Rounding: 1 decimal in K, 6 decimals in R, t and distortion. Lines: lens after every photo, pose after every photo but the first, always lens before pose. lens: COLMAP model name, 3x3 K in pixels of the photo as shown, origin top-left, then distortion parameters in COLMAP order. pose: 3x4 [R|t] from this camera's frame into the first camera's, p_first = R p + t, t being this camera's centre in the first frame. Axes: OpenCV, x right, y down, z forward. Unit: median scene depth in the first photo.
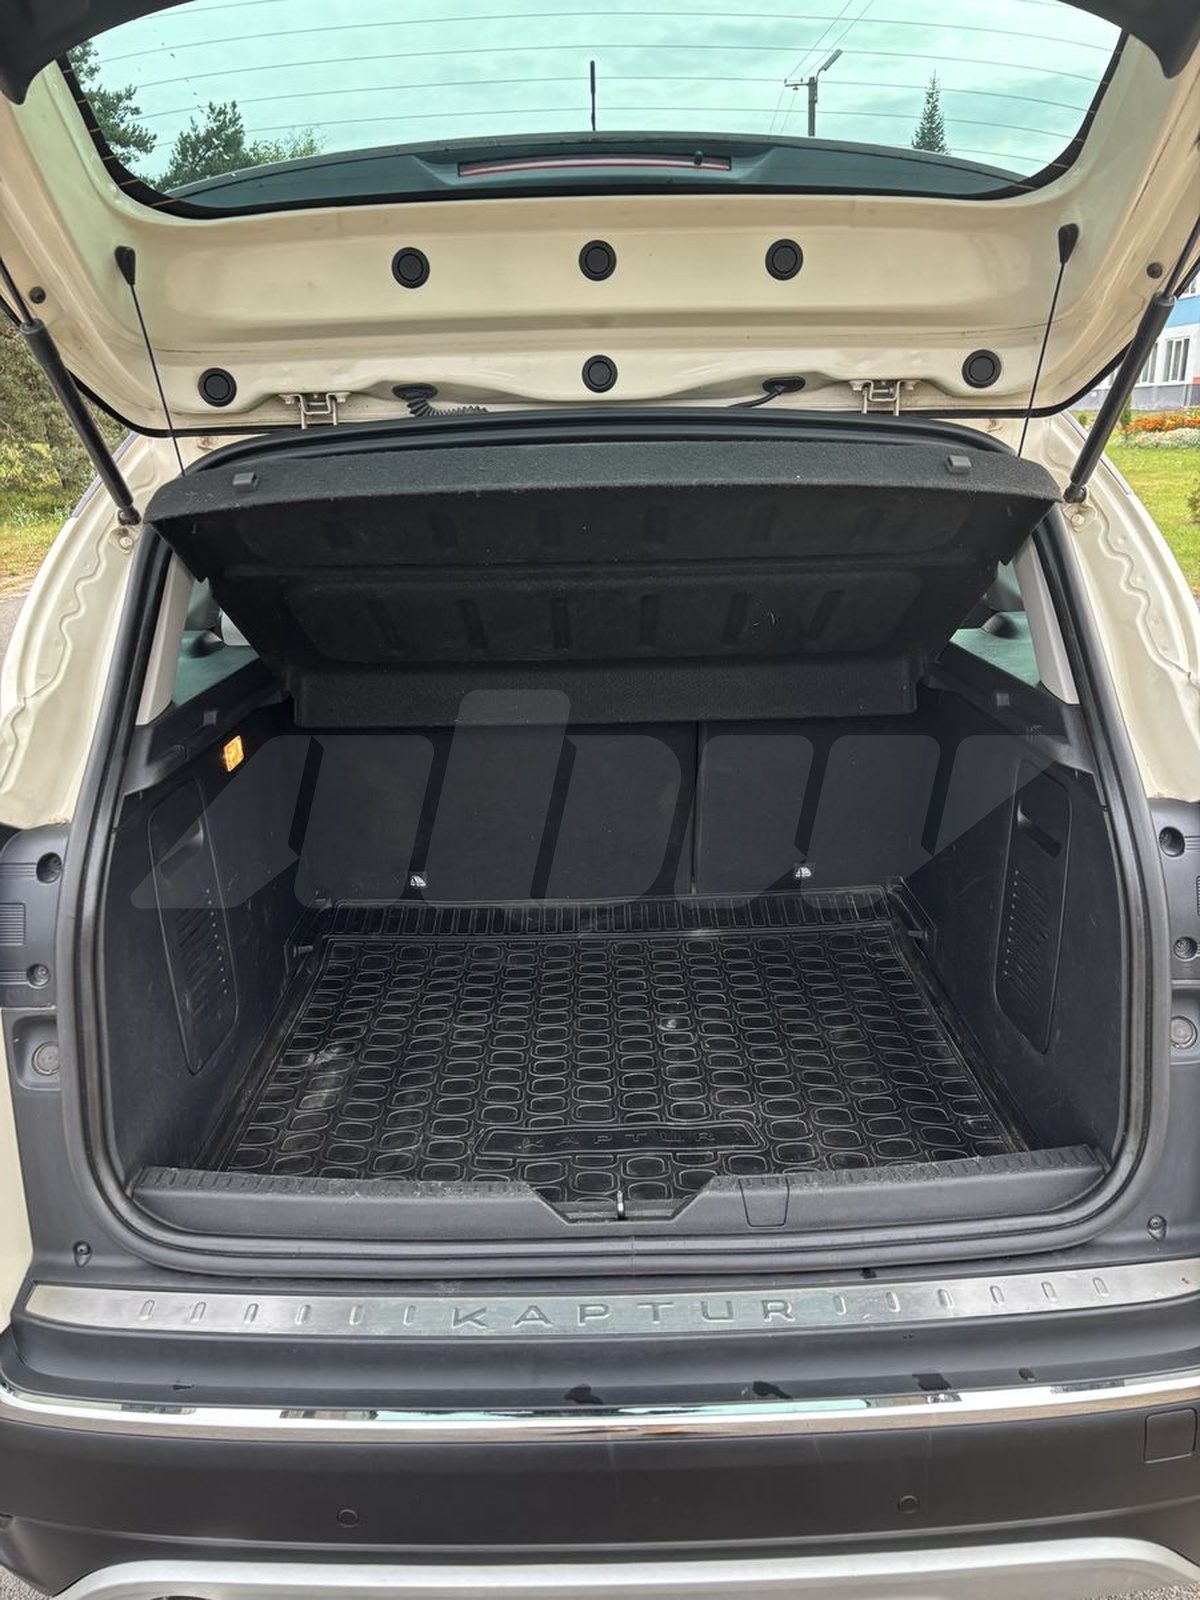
lens RADIAL K [[1202.0, 0, 608.6], [0, 1202.0, 800.9], [0, 0, 1]] dist [0.016469, -0.000641]
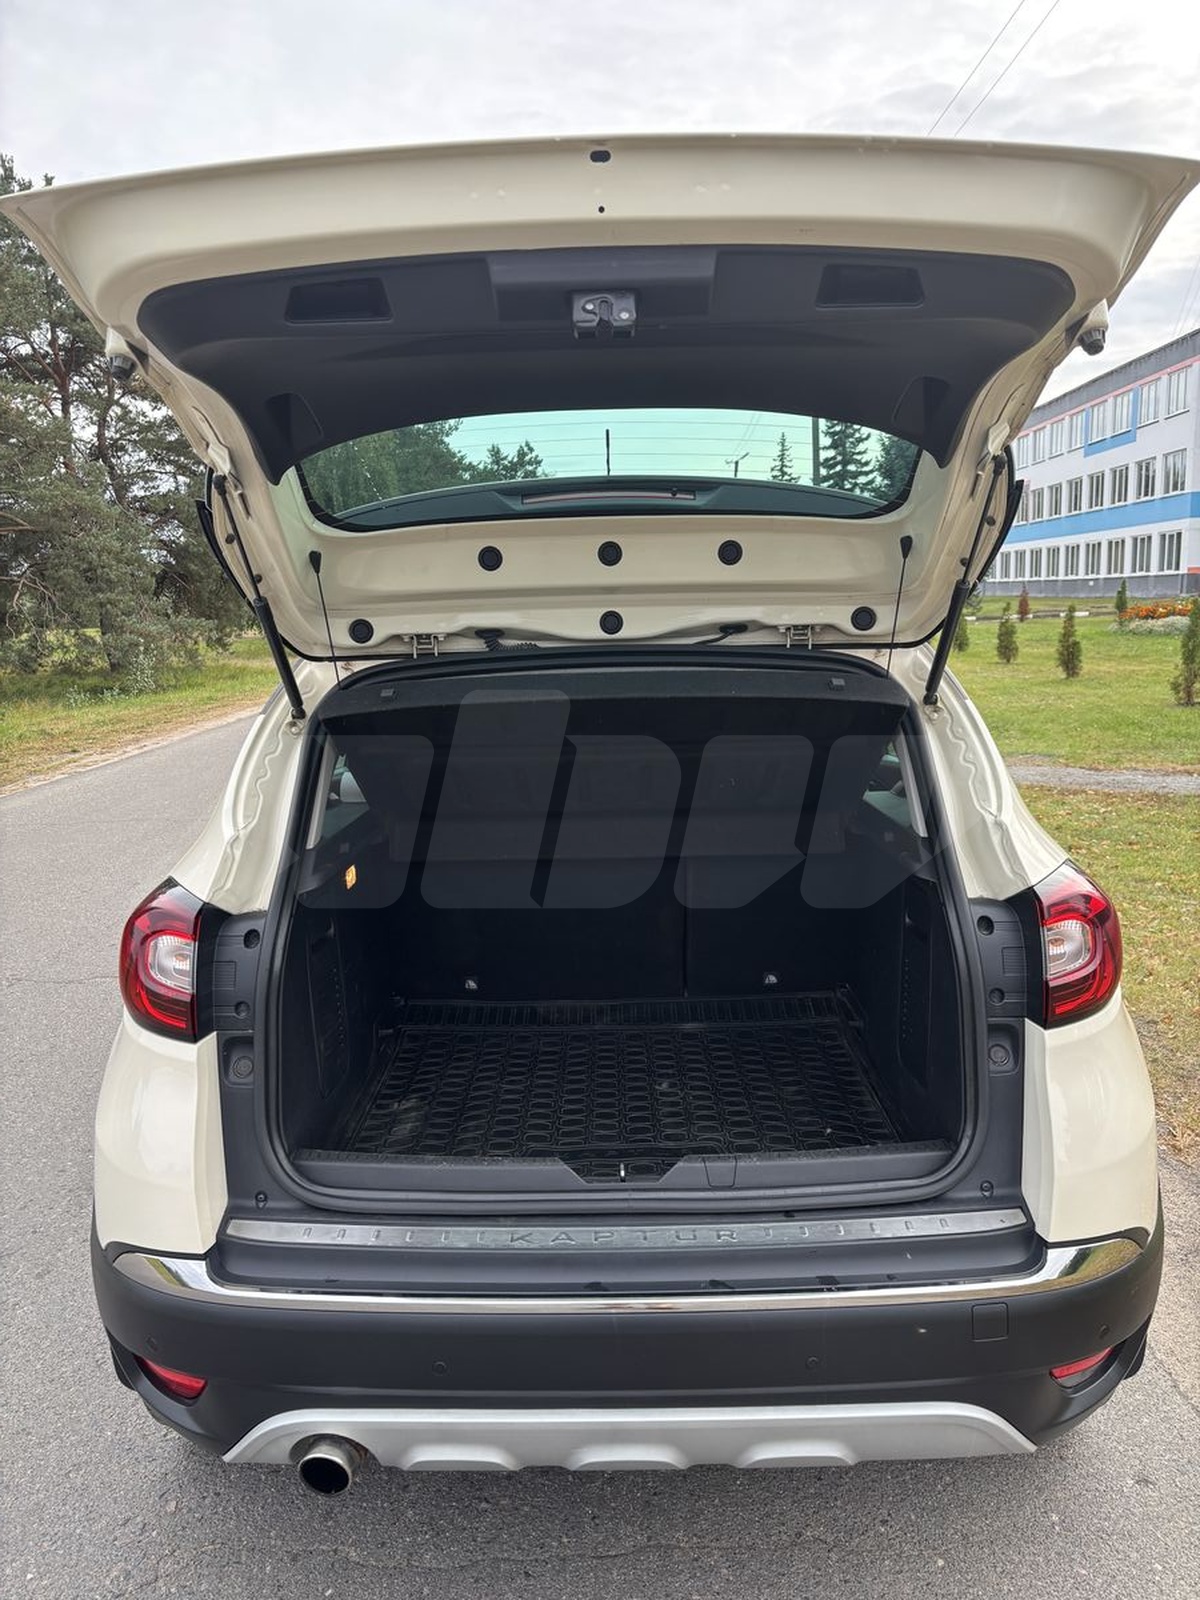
lens RADIAL K [[1202.0, 0, 608.6], [0, 1202.0, 800.9], [0, 0, 1]] dist [0.016469, -0.000641]
pose [[0.999875, 0.002043, -0.015647, 0.013242], [-0.004280, 0.989517, -0.144355, 0.086909], [0.015188, 0.144404, 0.989402, -0.463138]]
